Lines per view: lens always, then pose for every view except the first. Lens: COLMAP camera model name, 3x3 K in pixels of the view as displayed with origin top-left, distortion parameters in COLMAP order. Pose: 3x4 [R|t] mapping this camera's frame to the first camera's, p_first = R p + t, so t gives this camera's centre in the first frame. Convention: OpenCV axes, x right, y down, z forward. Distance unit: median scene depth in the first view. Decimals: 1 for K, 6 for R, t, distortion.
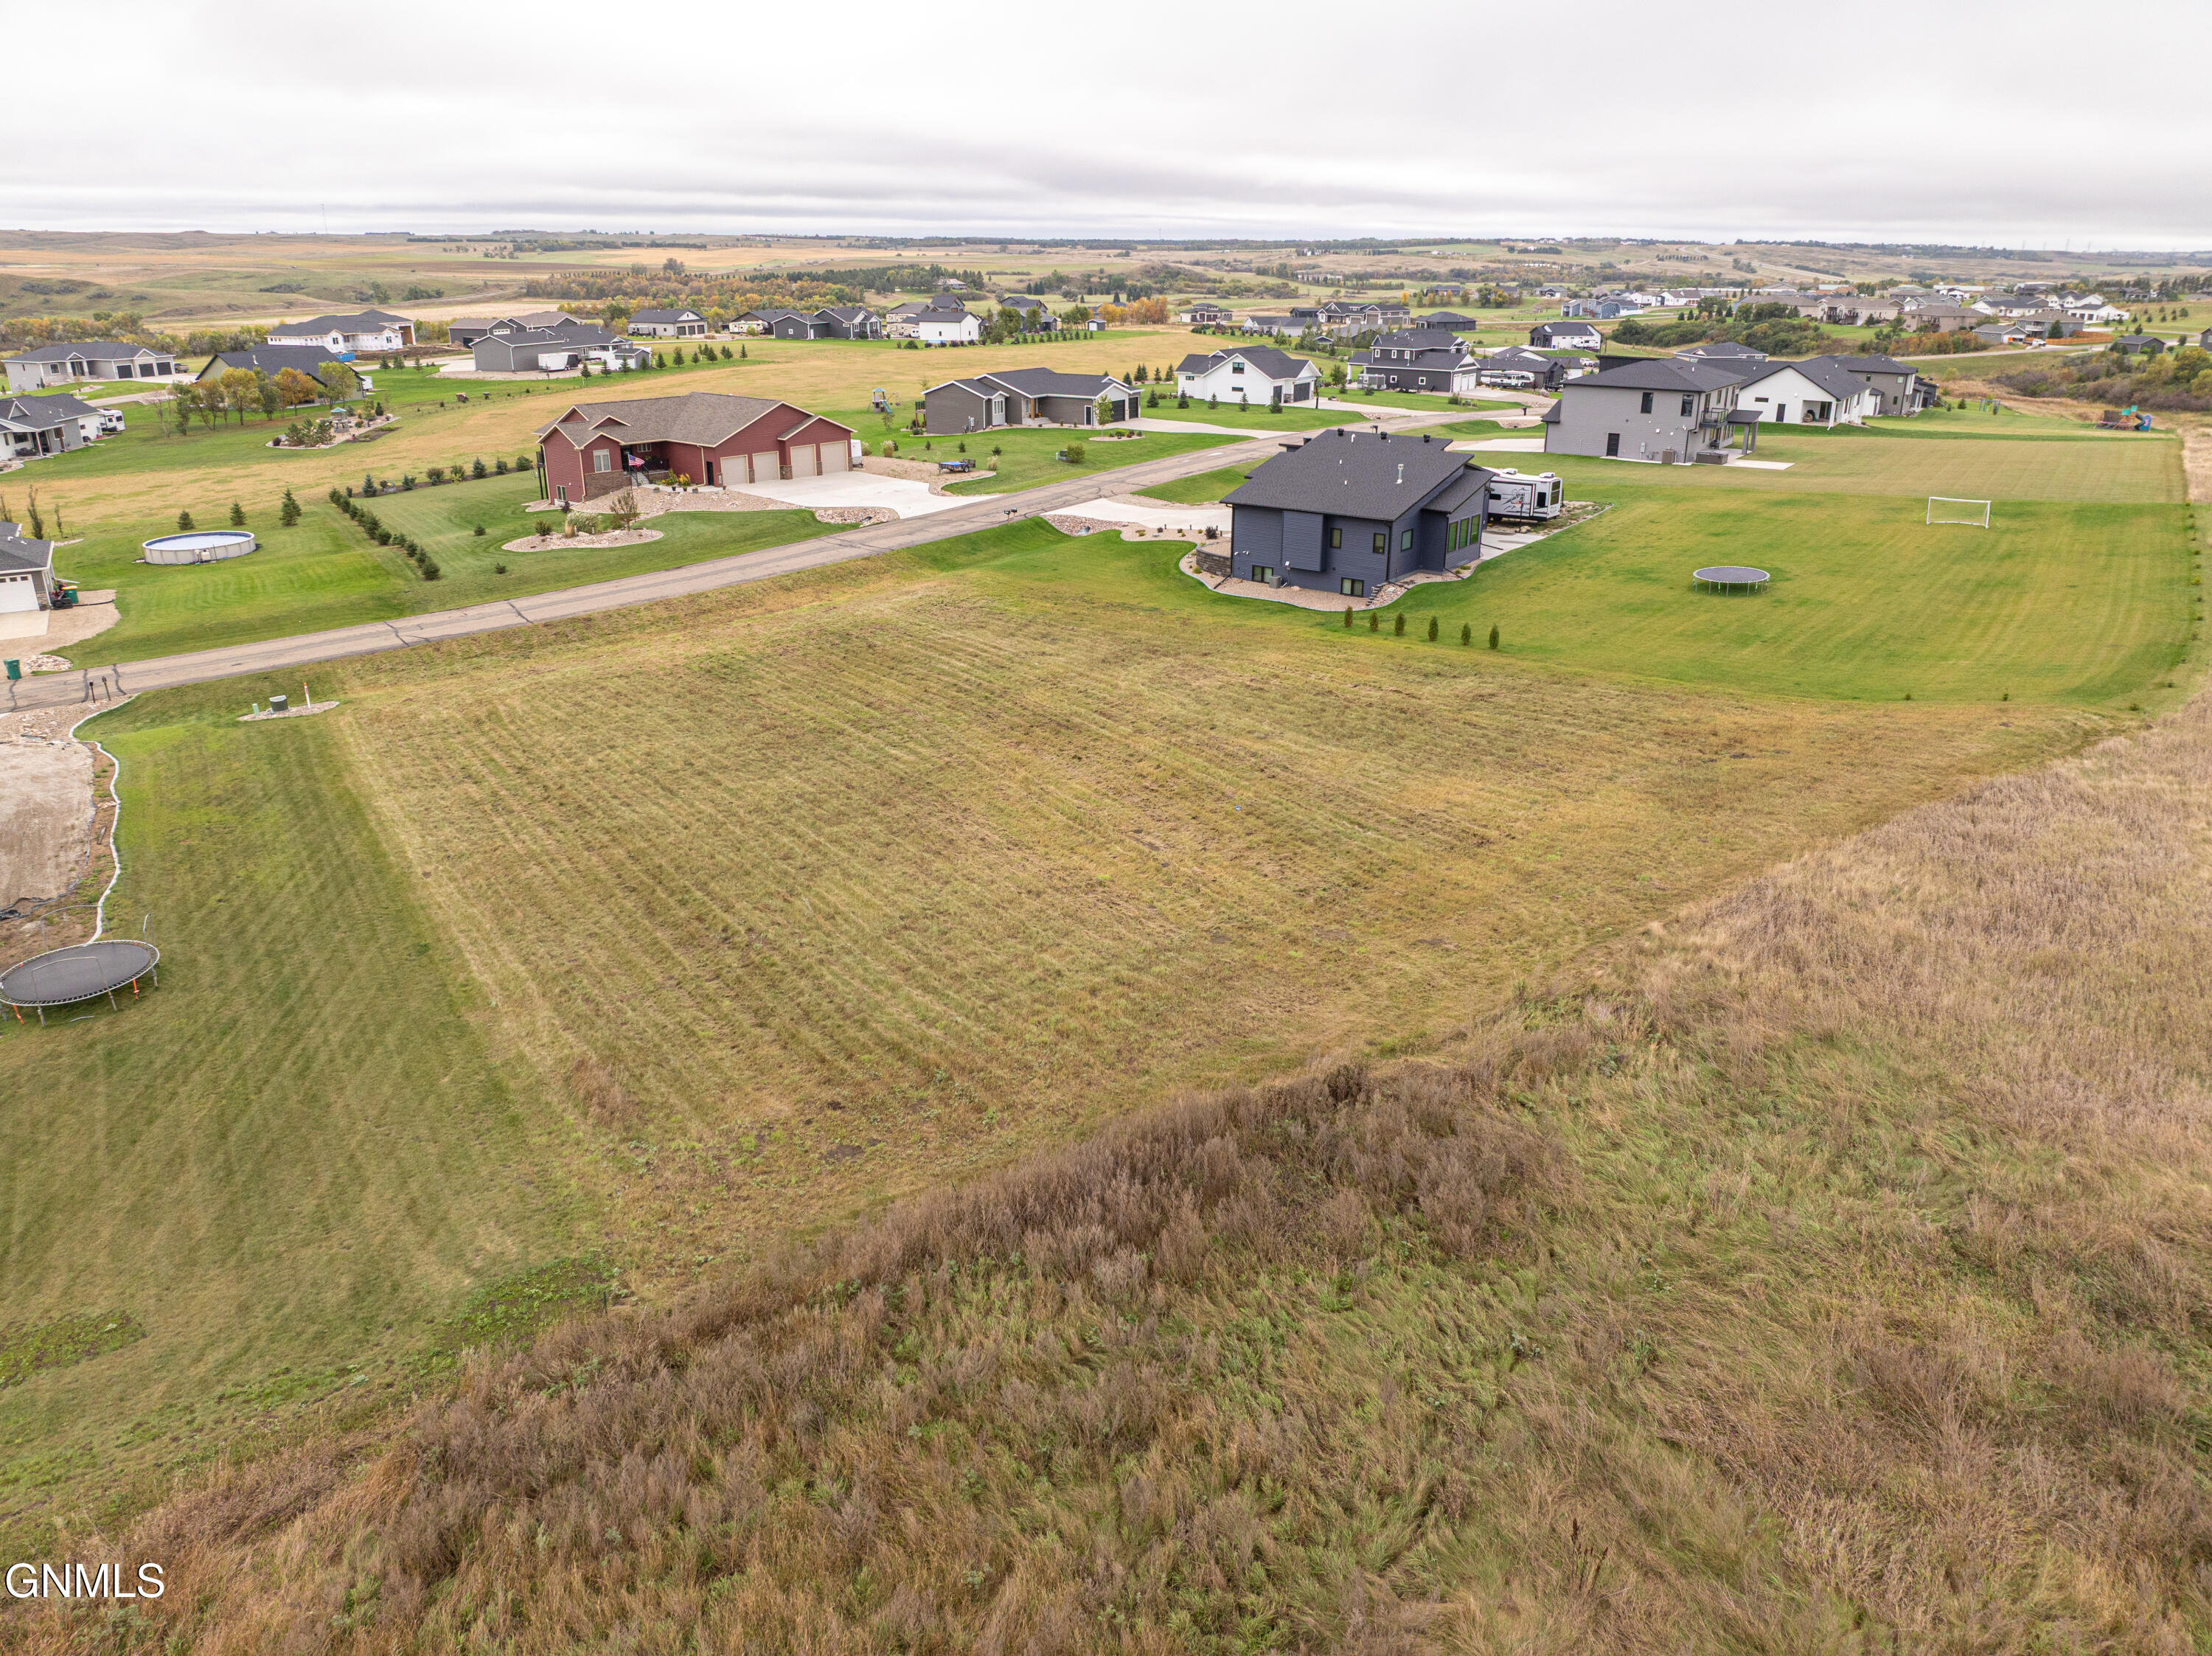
lens RADIAL K [[1559.2, 0, 1107.8], [0, 1559.2, 821.6], [0, 0, 1]] dist [-0.048982, 0.019939]
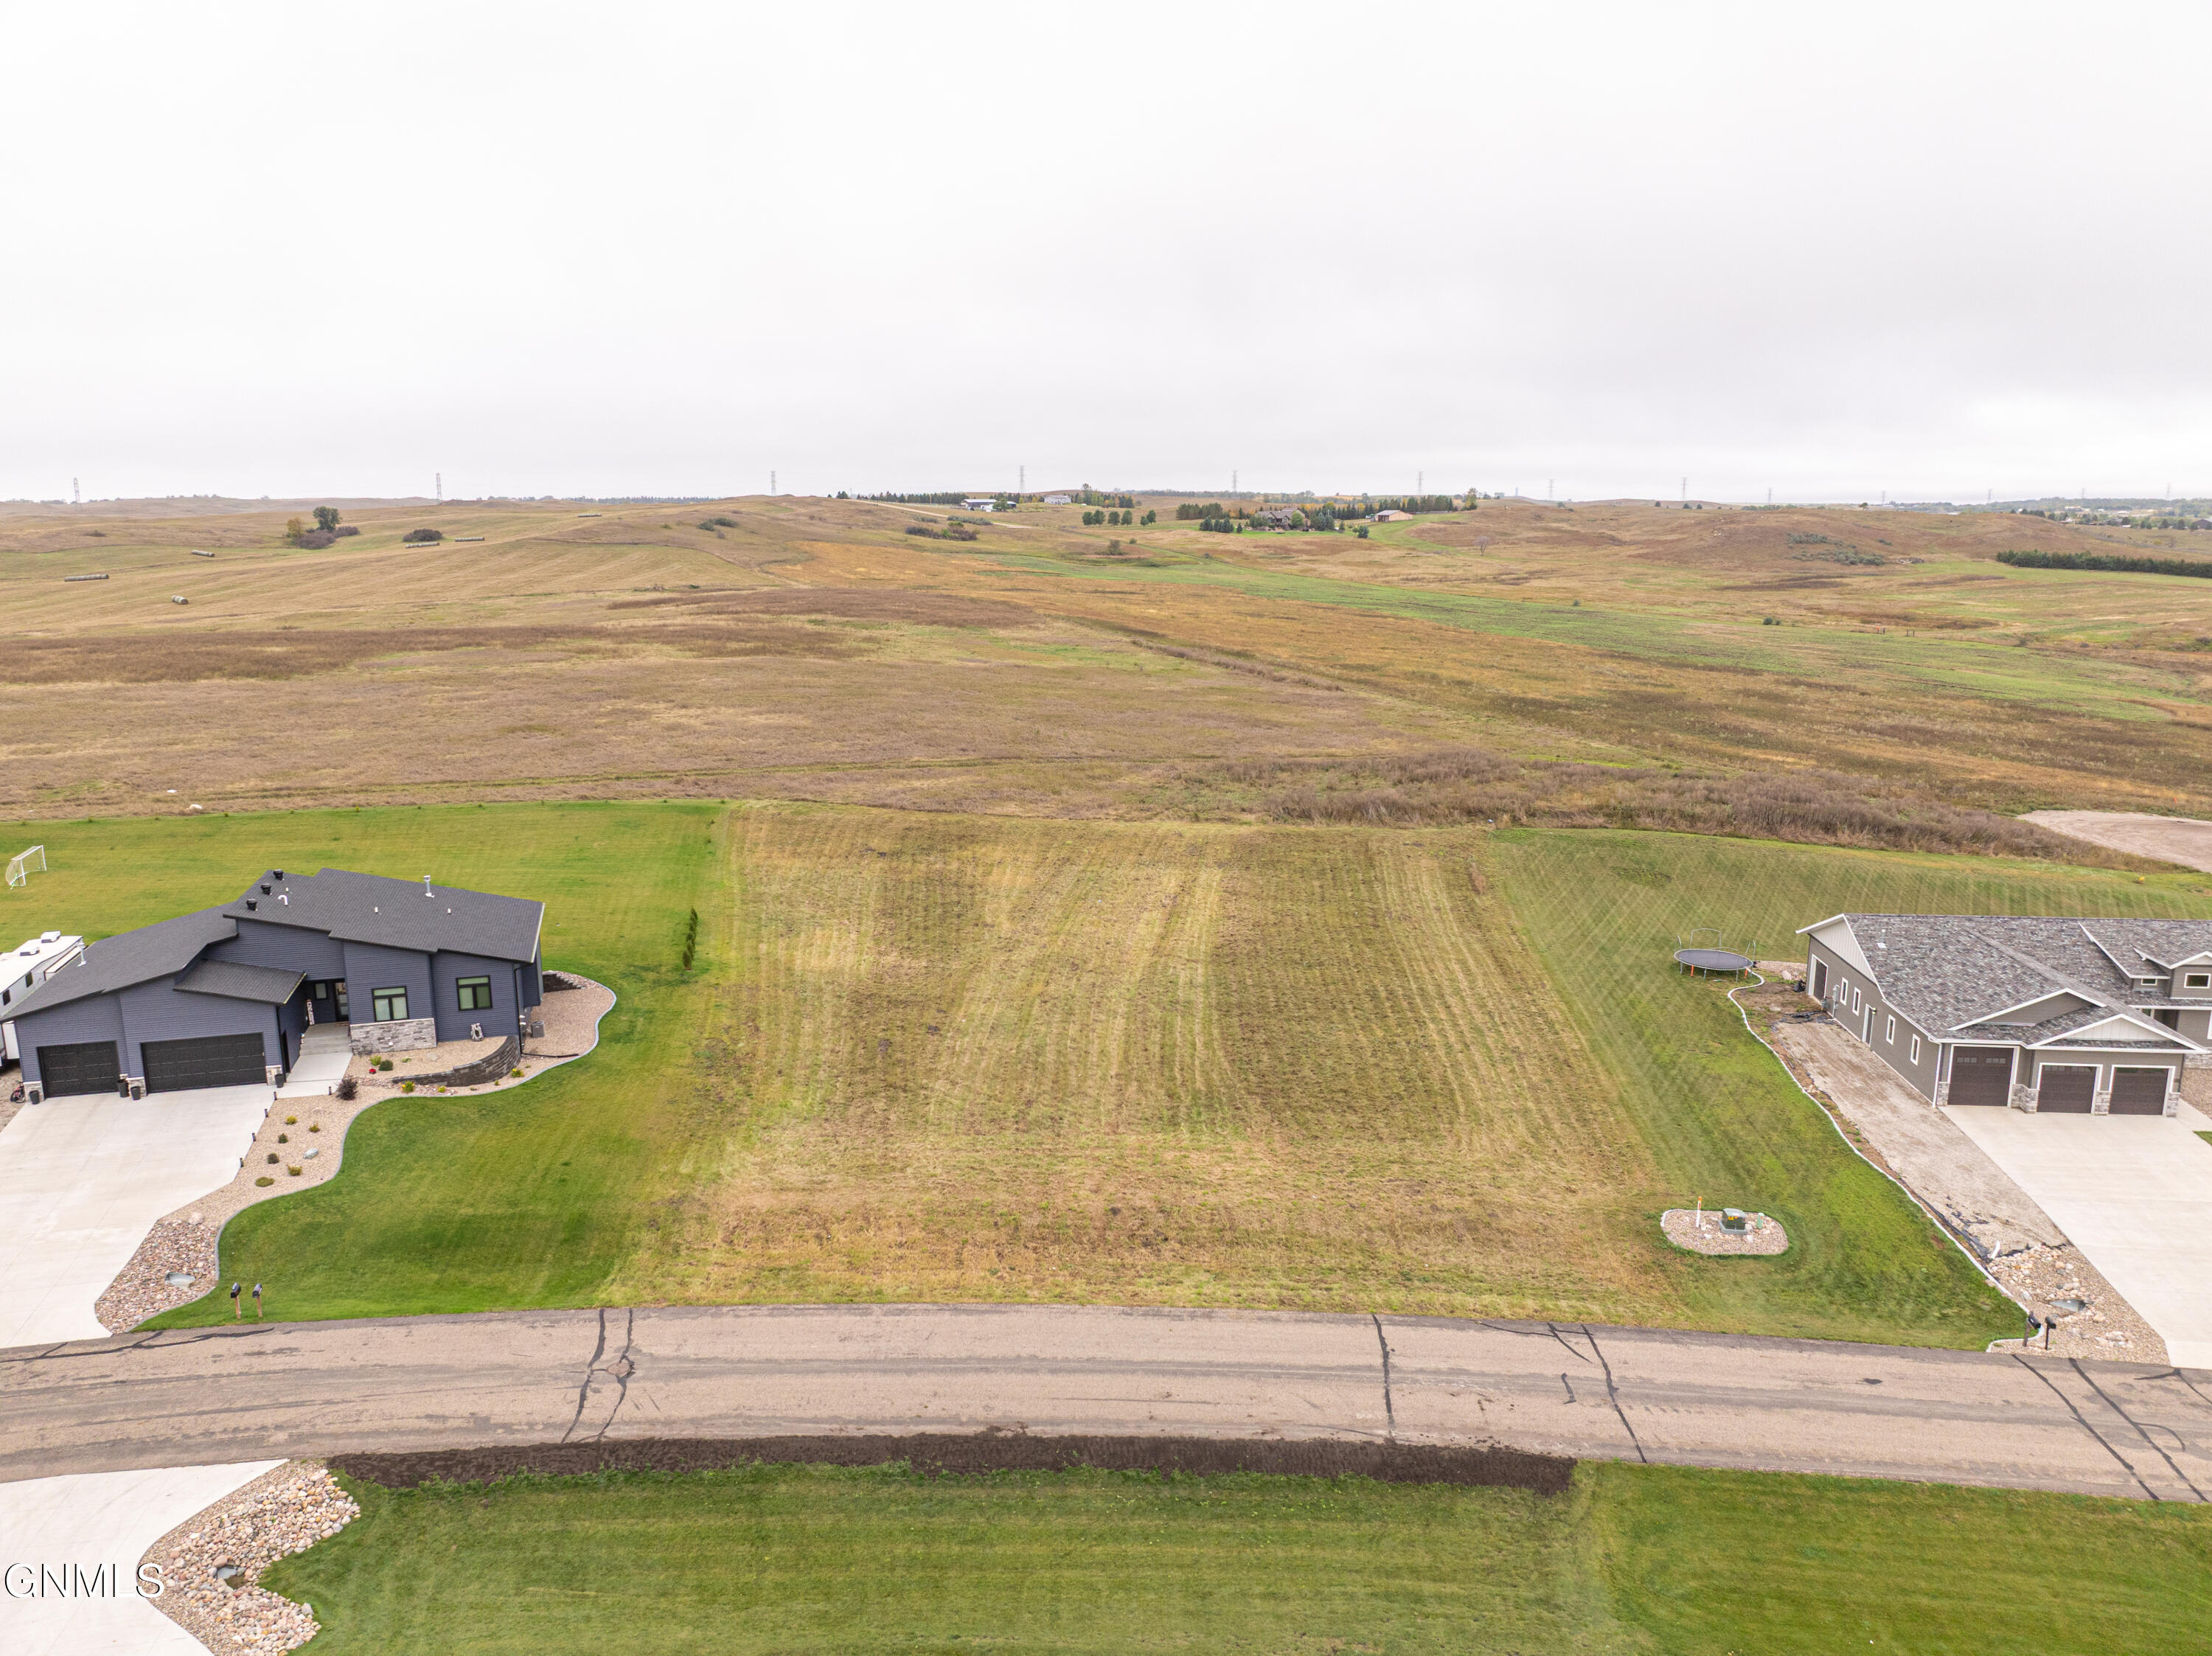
lens RADIAL K [[1555.7, 0, 1107.1], [0, 1555.7, 821.4], [0, 0, 1]] dist [-0.034153, -0.006004]
pose [[-0.796305, -0.119002, 0.593074, -0.434100], [0.212000, 0.863364, 0.457884, -0.404812], [-0.566528, 0.490347, -0.662273, 0.957281]]
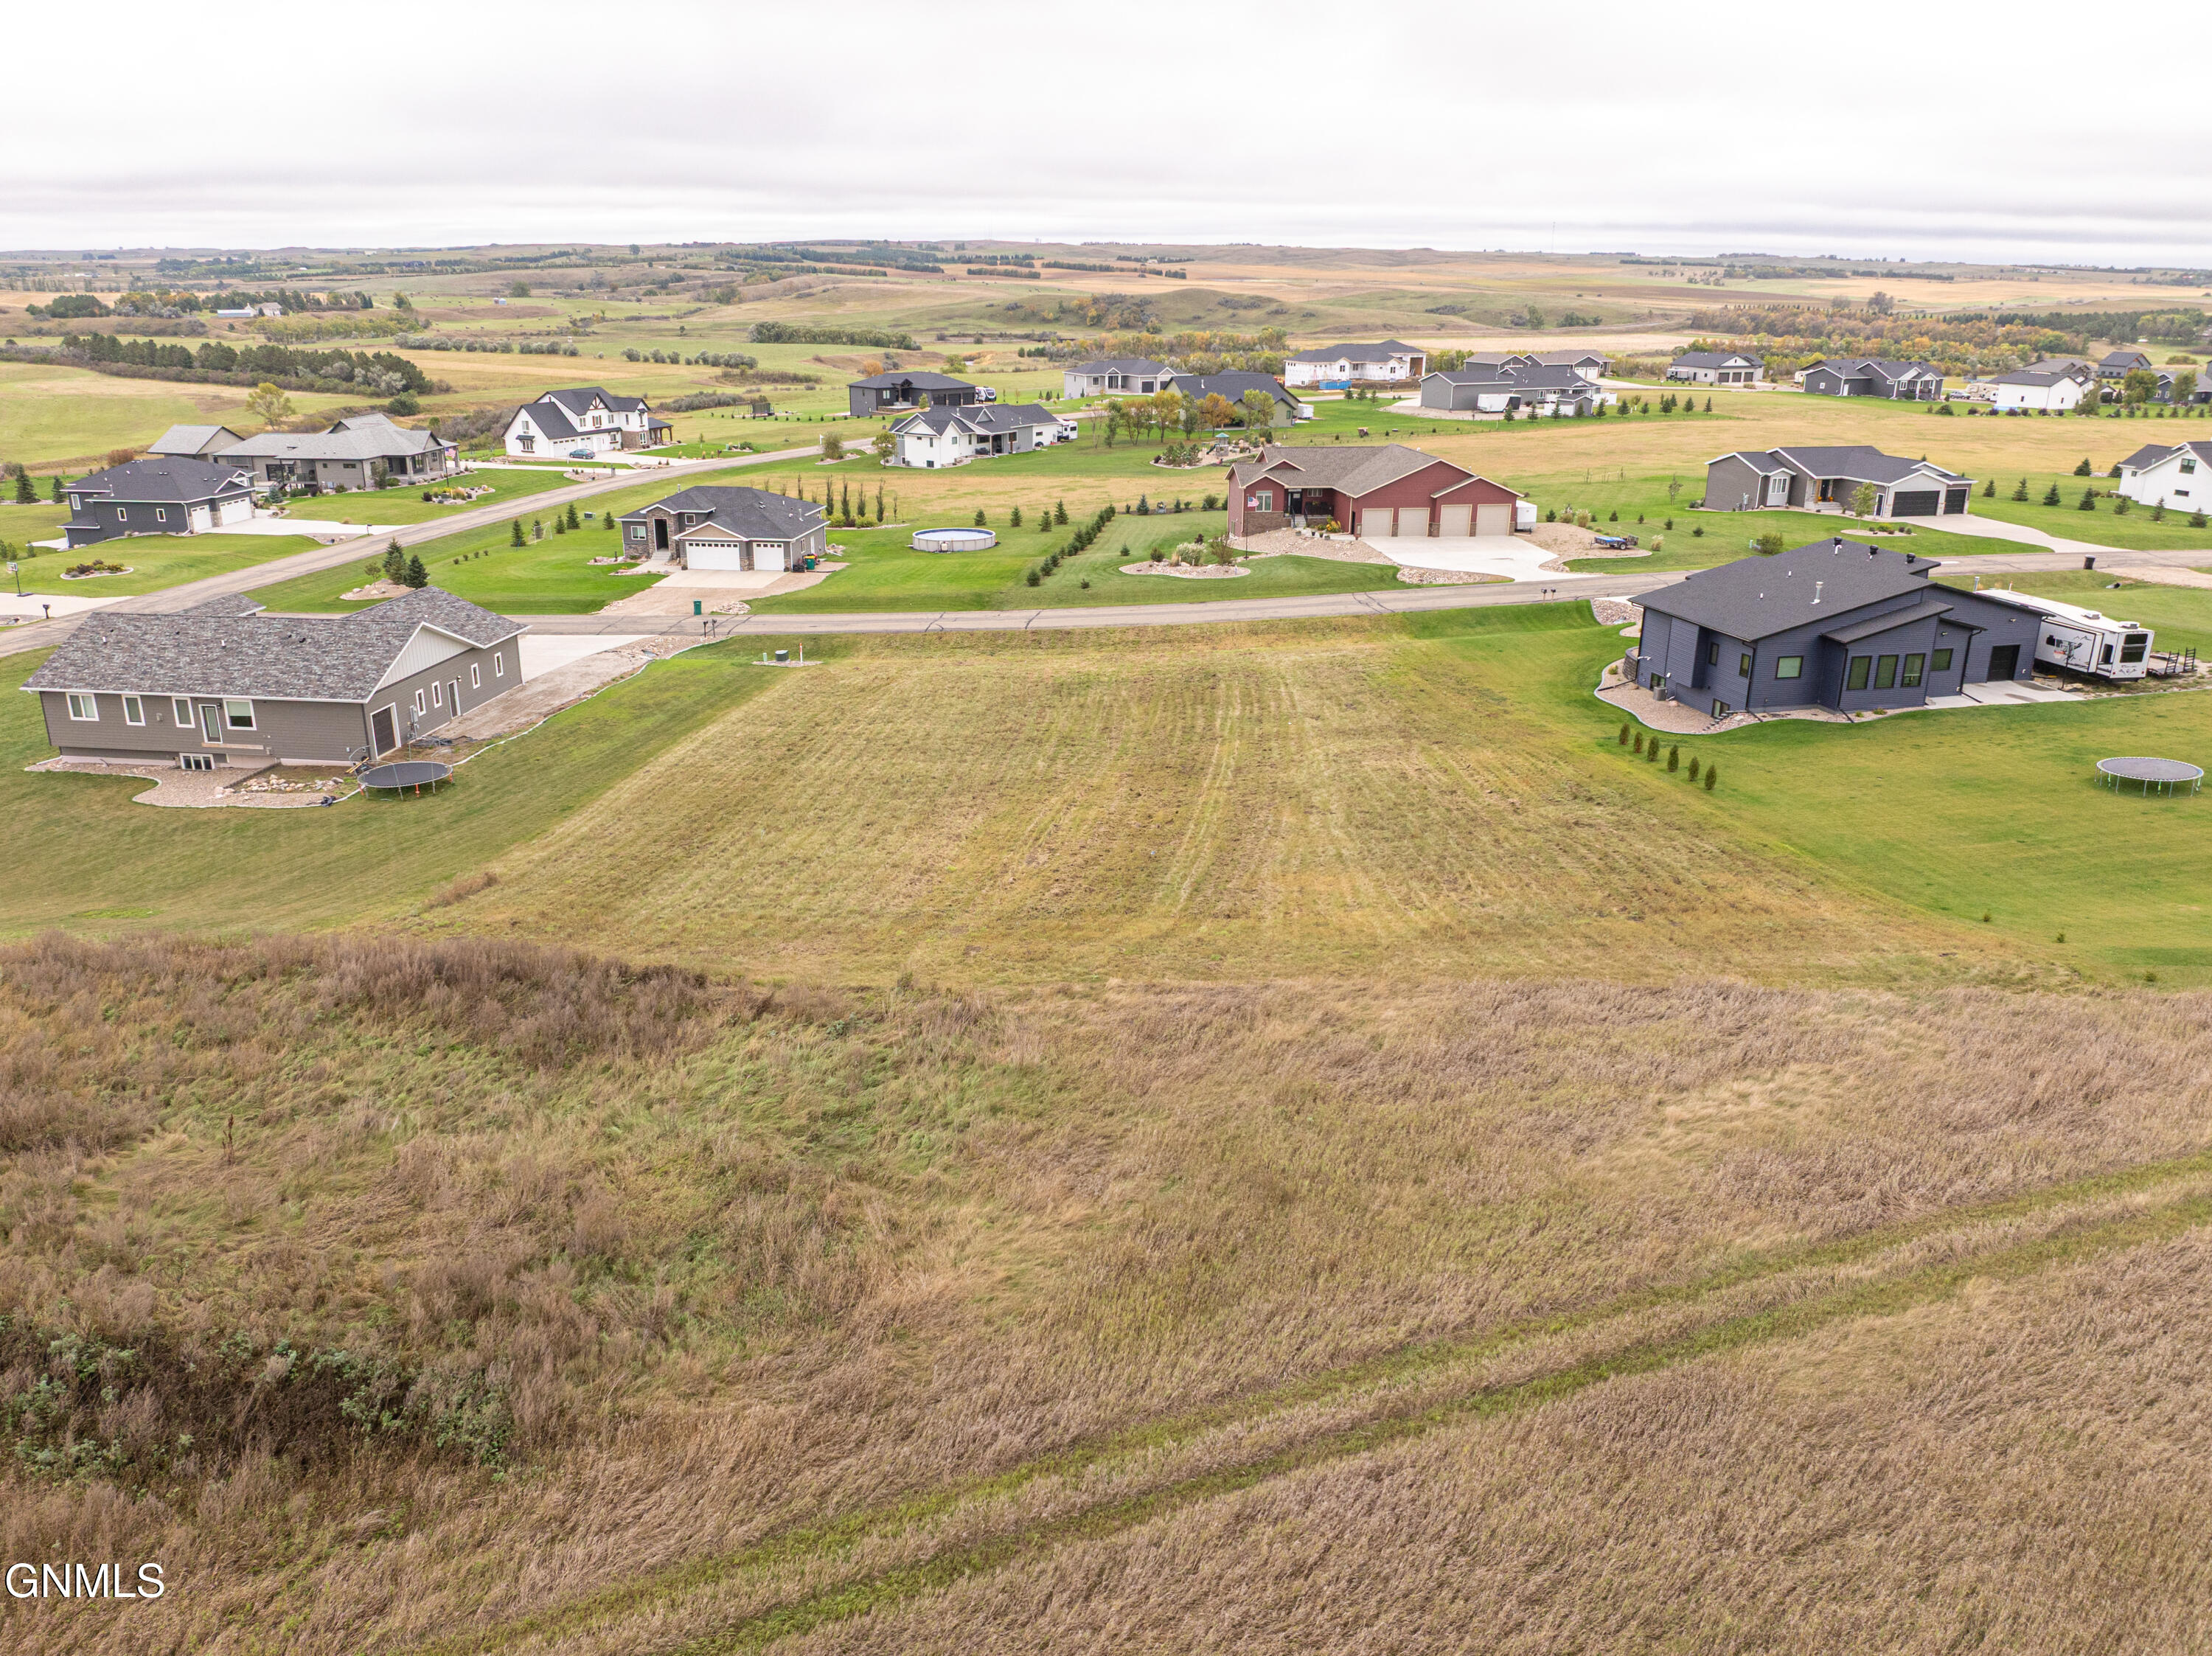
lens RADIAL K [[1723.1, 0, 1078.7], [0, 1723.1, 917.1], [0, 0, 1]] dist [-0.034486, -0.010641]
pose [[0.763199, 0.231224, -0.603376, 0.353204], [-0.228035, 0.970082, 0.083316, -0.024252], [0.604589, 0.074004, 0.793093, 0.004722]]
